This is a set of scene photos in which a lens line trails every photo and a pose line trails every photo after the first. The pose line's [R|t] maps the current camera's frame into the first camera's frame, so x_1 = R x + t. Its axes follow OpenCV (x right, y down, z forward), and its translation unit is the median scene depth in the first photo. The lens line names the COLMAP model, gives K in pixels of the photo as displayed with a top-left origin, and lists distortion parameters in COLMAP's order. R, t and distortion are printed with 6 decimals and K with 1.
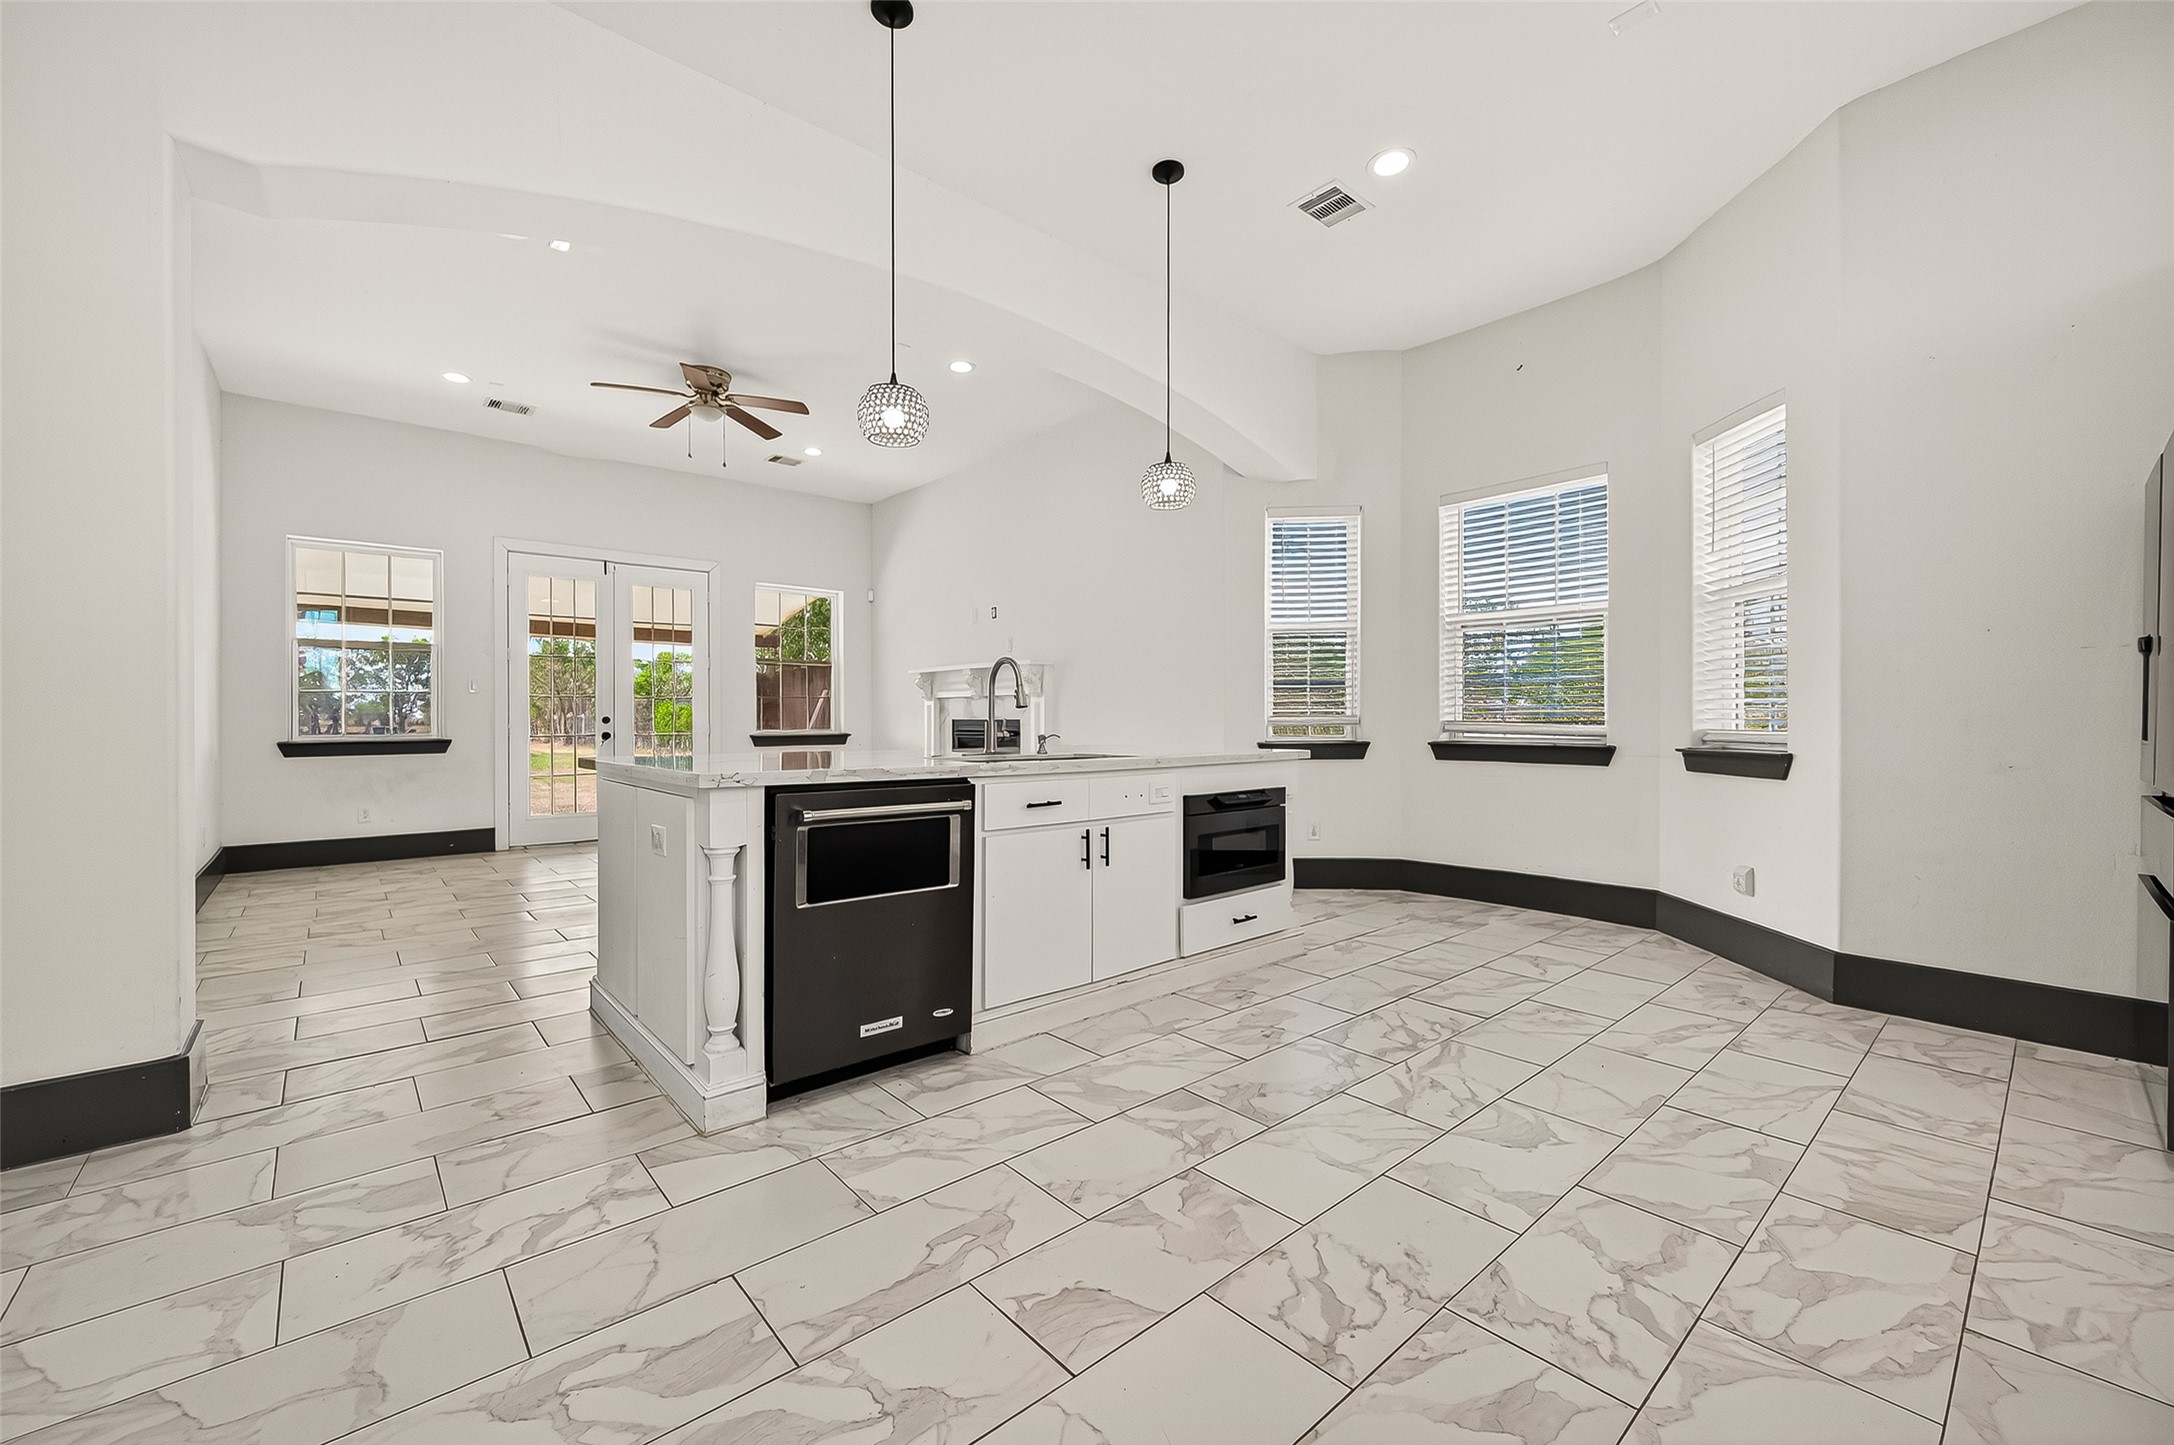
lens RADIAL K [[849.0, 0, 1082.0], [0, 849.0, 715.7], [0, 0, 1]] dist [0.007889, -0.001319]
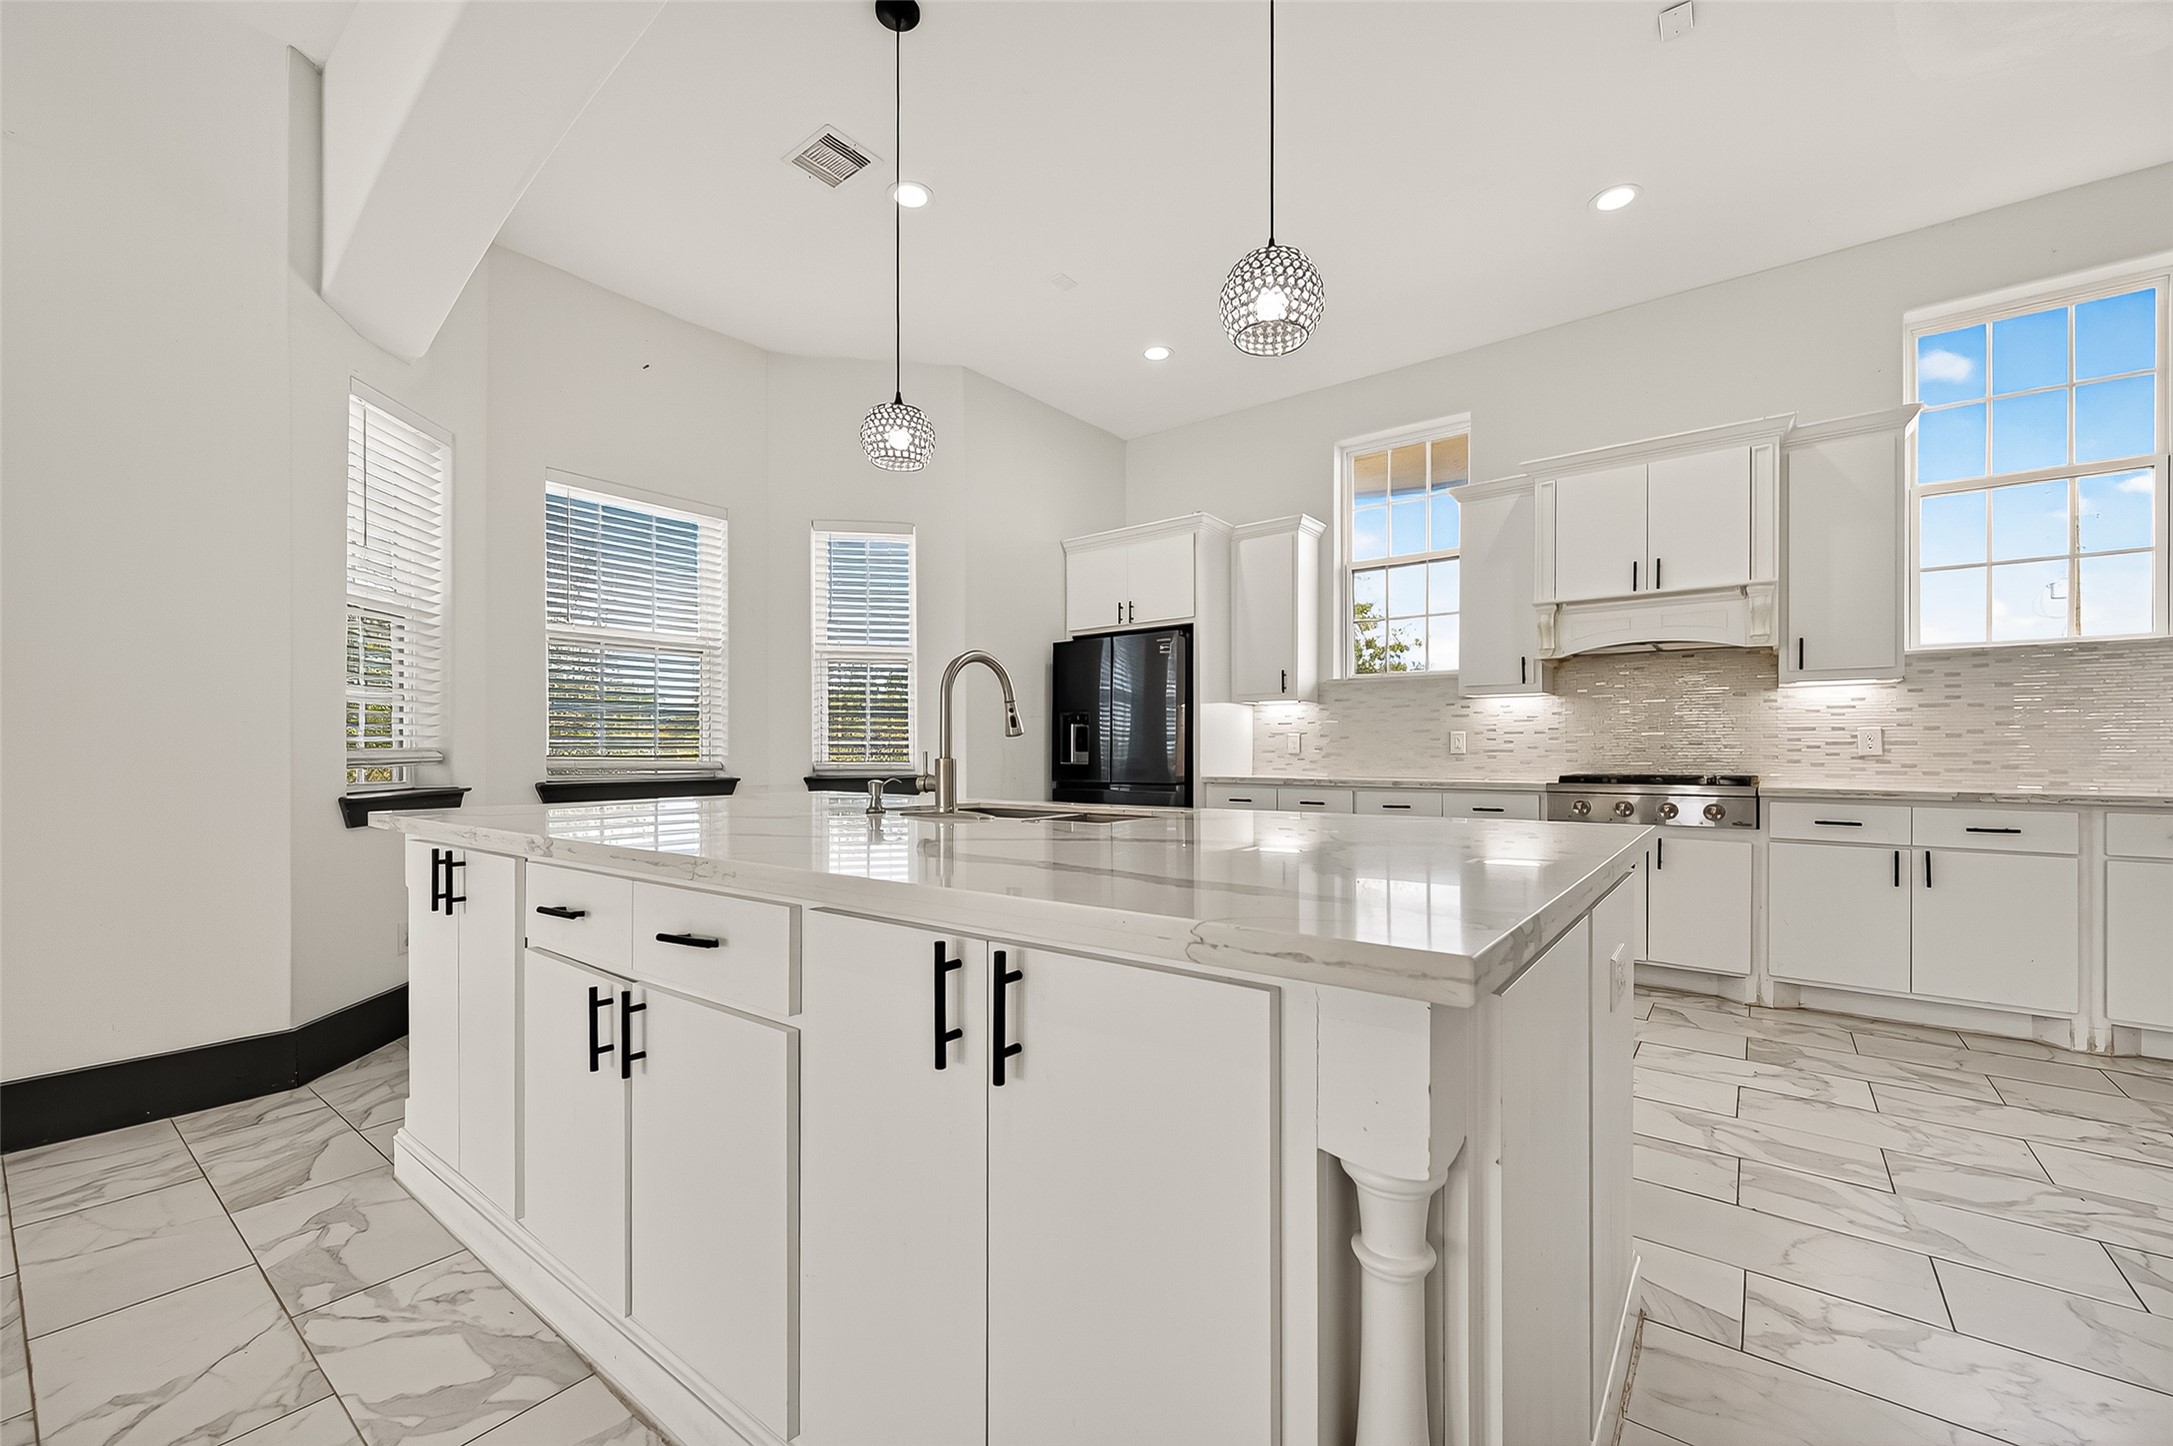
lens RADIAL K [[848.6, 0, 1093.7], [0, 848.6, 744.0], [0, 0, 1]] dist [0.007889, -0.001319]
pose [[-0.199242, 0.008912, 0.979910, -1.175357], [-0.005057, 0.999936, -0.010122, 0.002755], [-0.979937, -0.006972, -0.199184, 1.787228]]
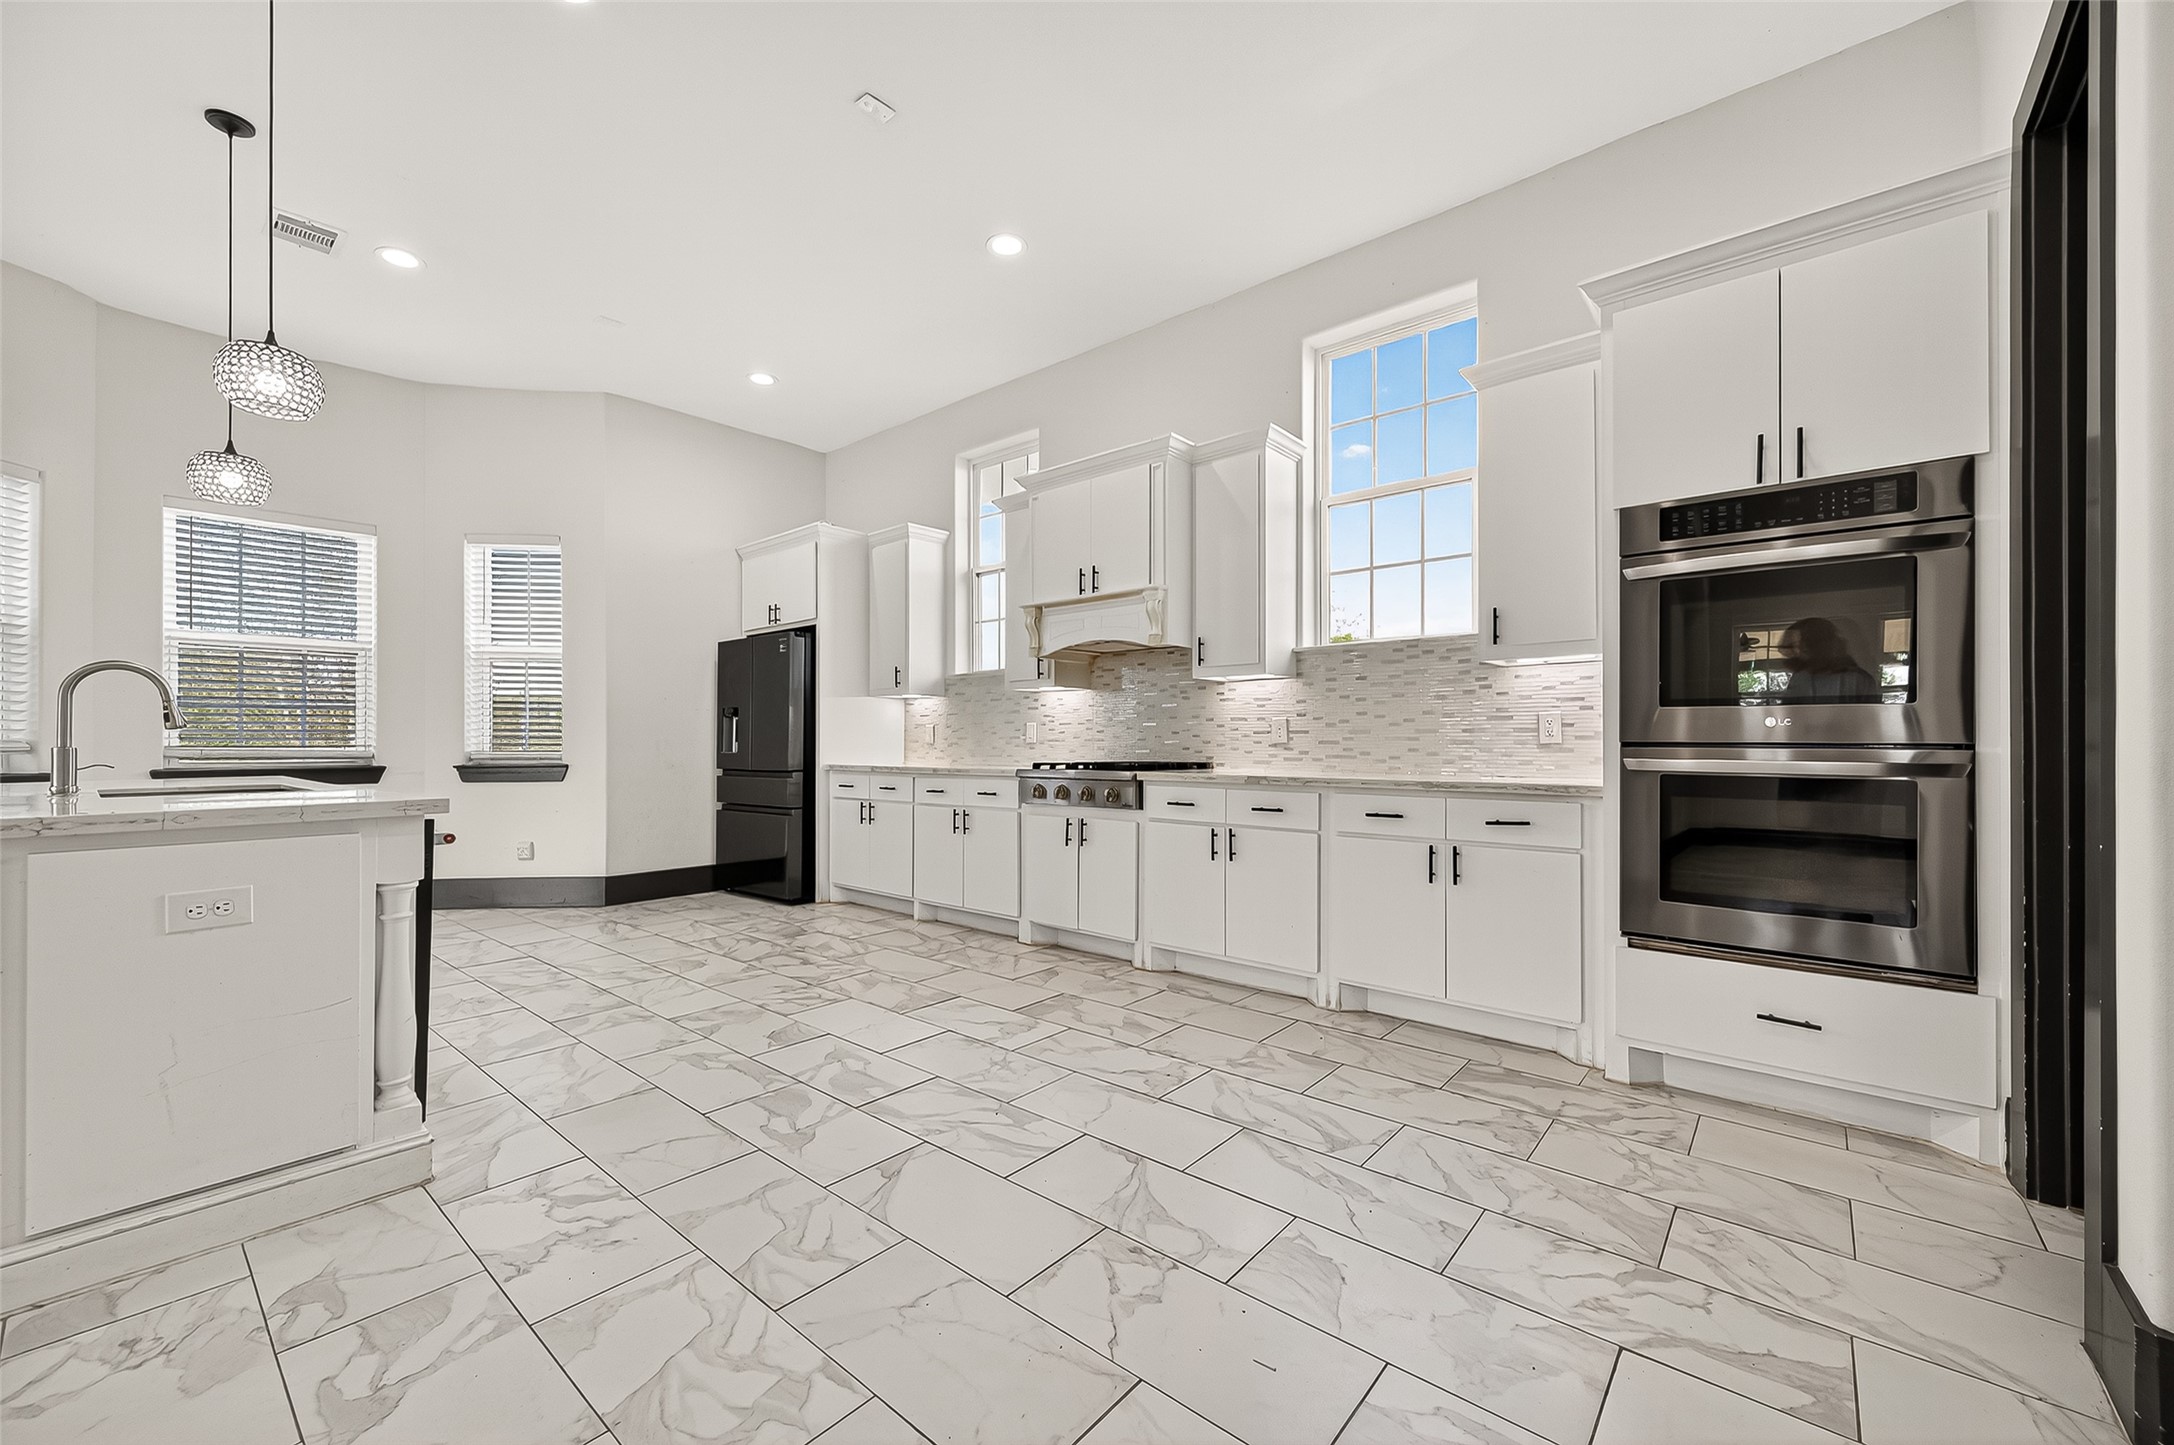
lens RADIAL K [[849.0, 0, 1096.3], [0, 849.0, 731.5], [0, 0, 1]] dist [0.007889, -0.001319]
pose [[-0.152250, 0.013197, 0.988254, -1.643404], [-0.002692, 0.999902, -0.013767, 0.000836], [-0.988338, -0.004757, -0.152200, 0.448615]]
